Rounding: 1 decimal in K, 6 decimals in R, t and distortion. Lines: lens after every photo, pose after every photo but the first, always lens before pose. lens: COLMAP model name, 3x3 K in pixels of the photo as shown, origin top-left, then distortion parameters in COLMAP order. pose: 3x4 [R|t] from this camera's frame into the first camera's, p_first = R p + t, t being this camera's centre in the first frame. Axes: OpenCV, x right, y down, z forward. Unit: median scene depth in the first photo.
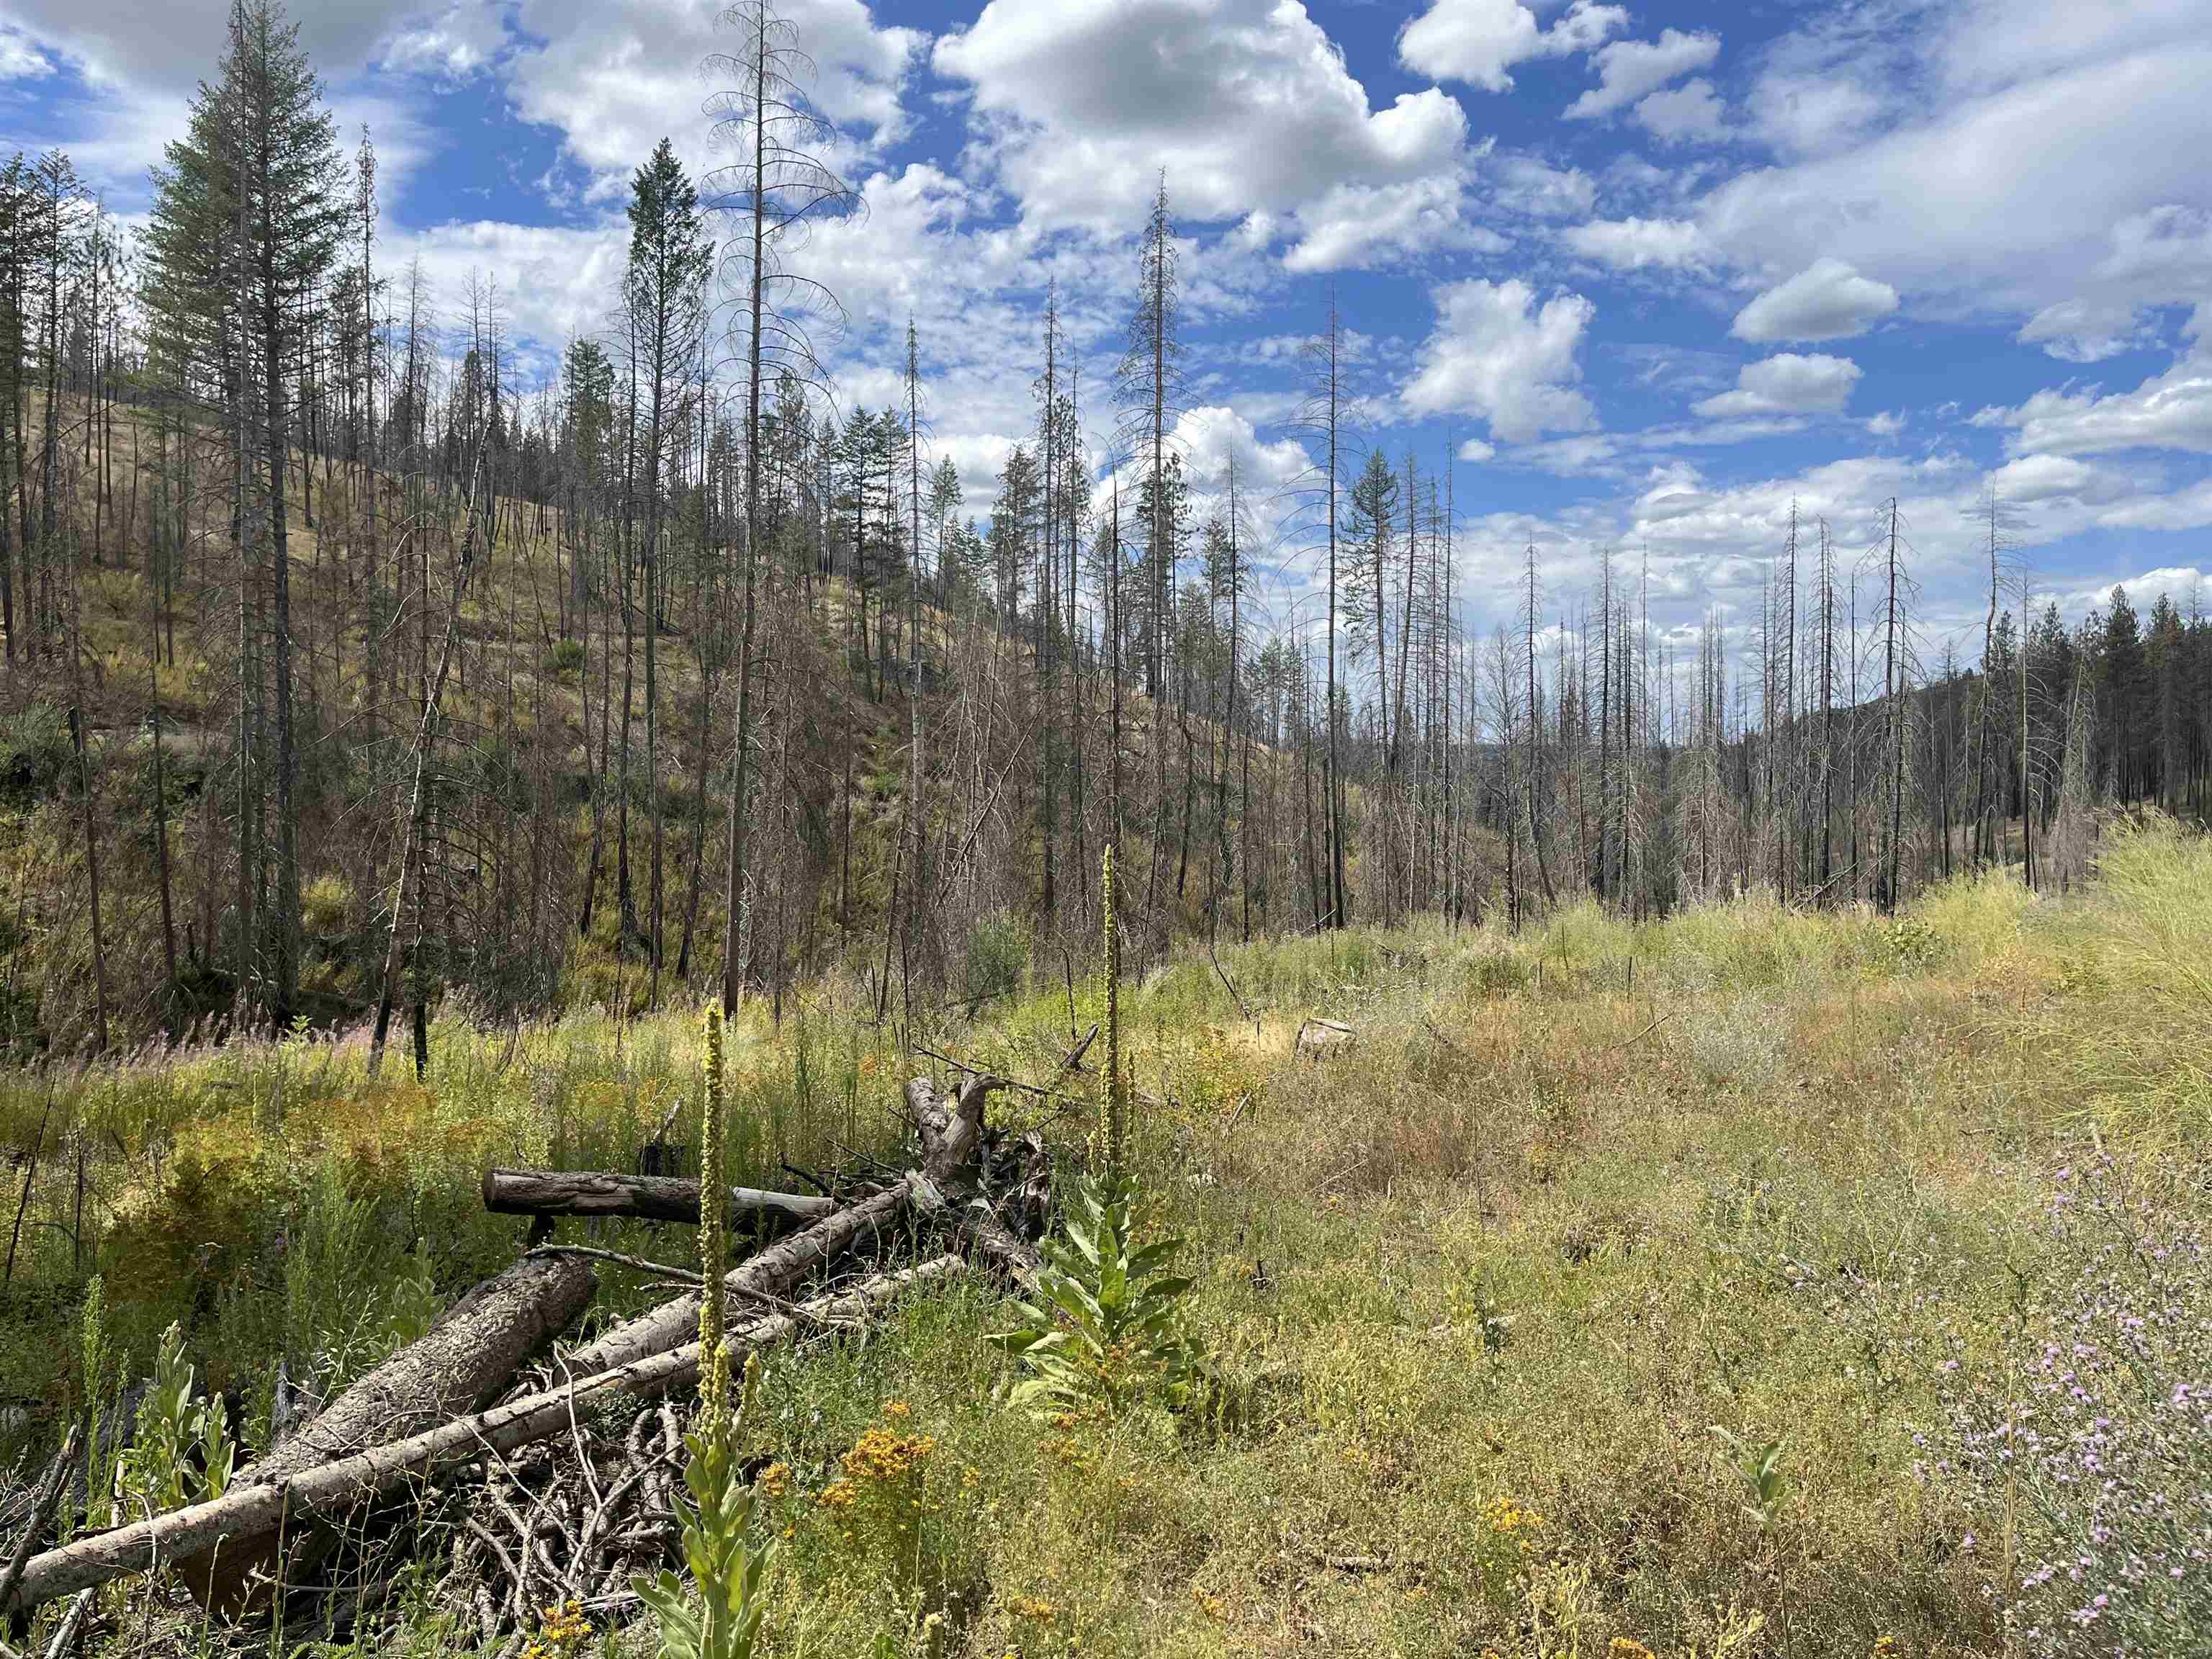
lens RADIAL K [[1710.7, 0, 1115.4], [0, 1710.7, 832.3], [0, 0, 1]] dist [0.085424, -0.106820]
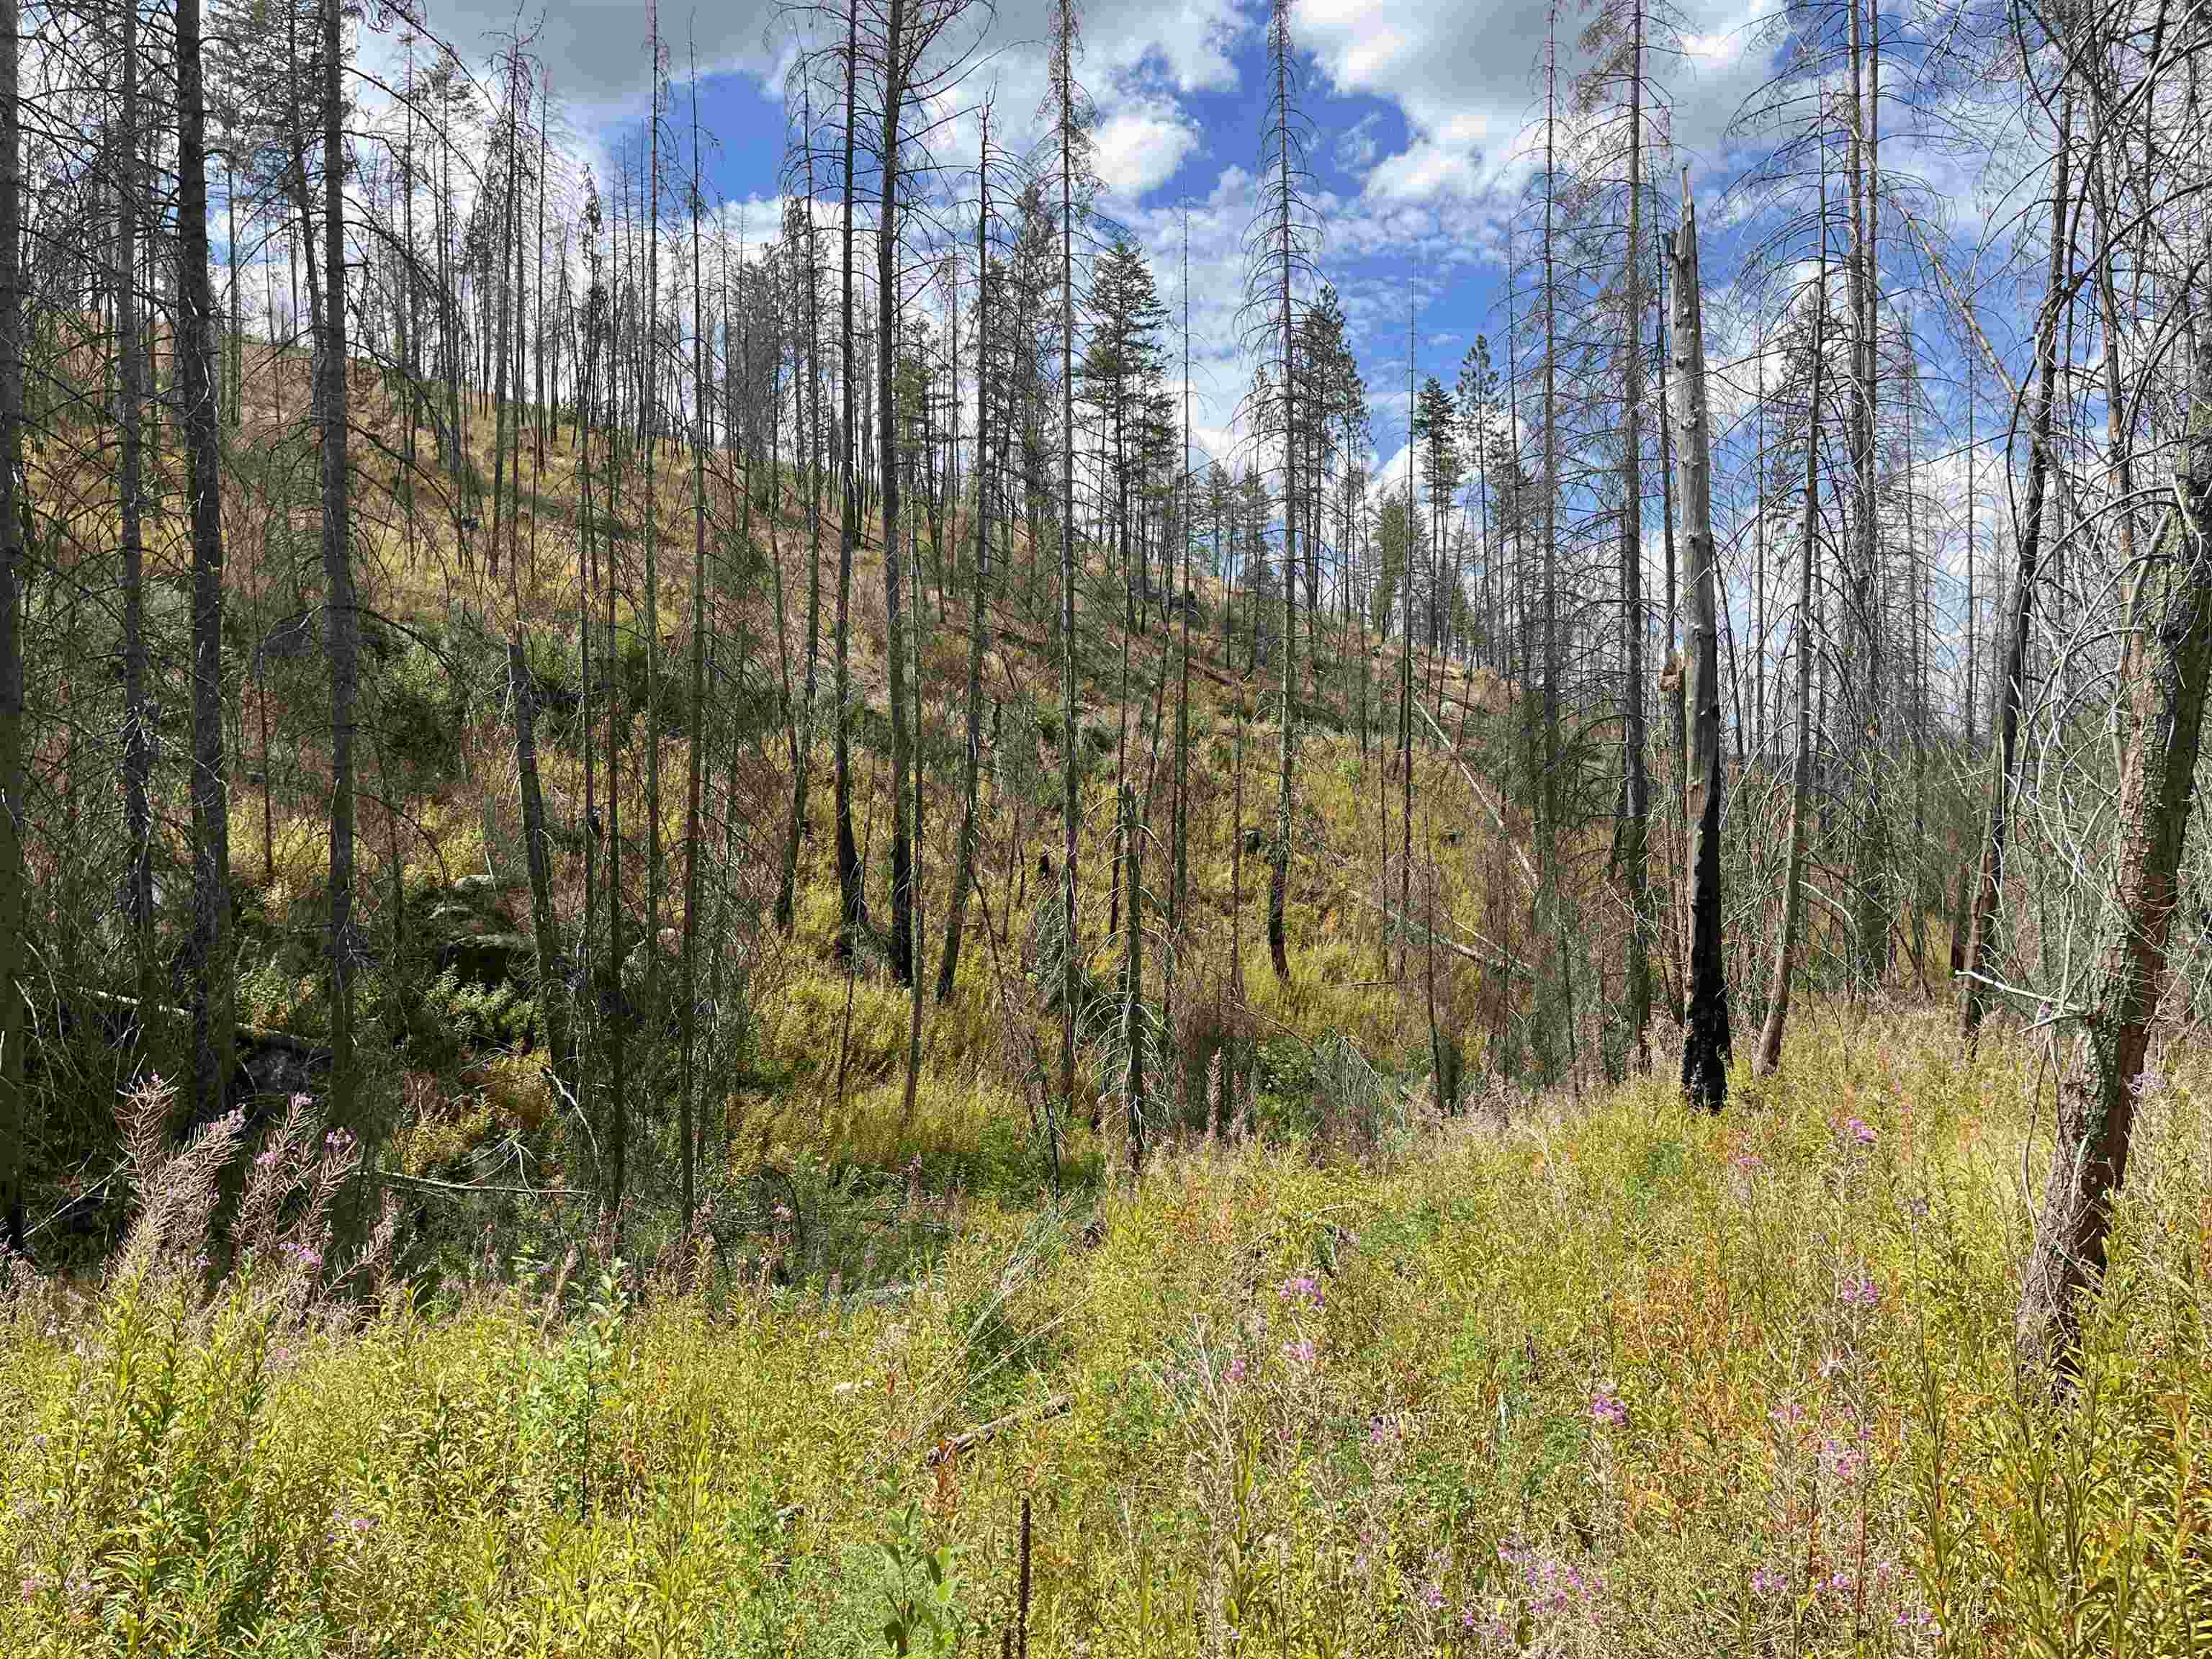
lens RADIAL K [[1710.7, 0, 1115.4], [0, 1710.7, 832.3], [0, 0, 1]] dist [0.085424, -0.106820]
pose [[0.996592, 0.009614, -0.081921, -0.076338], [-0.010013, 0.999940, -0.004464, 0.014267], [0.081873, 0.005269, 0.996629, 0.219258]]
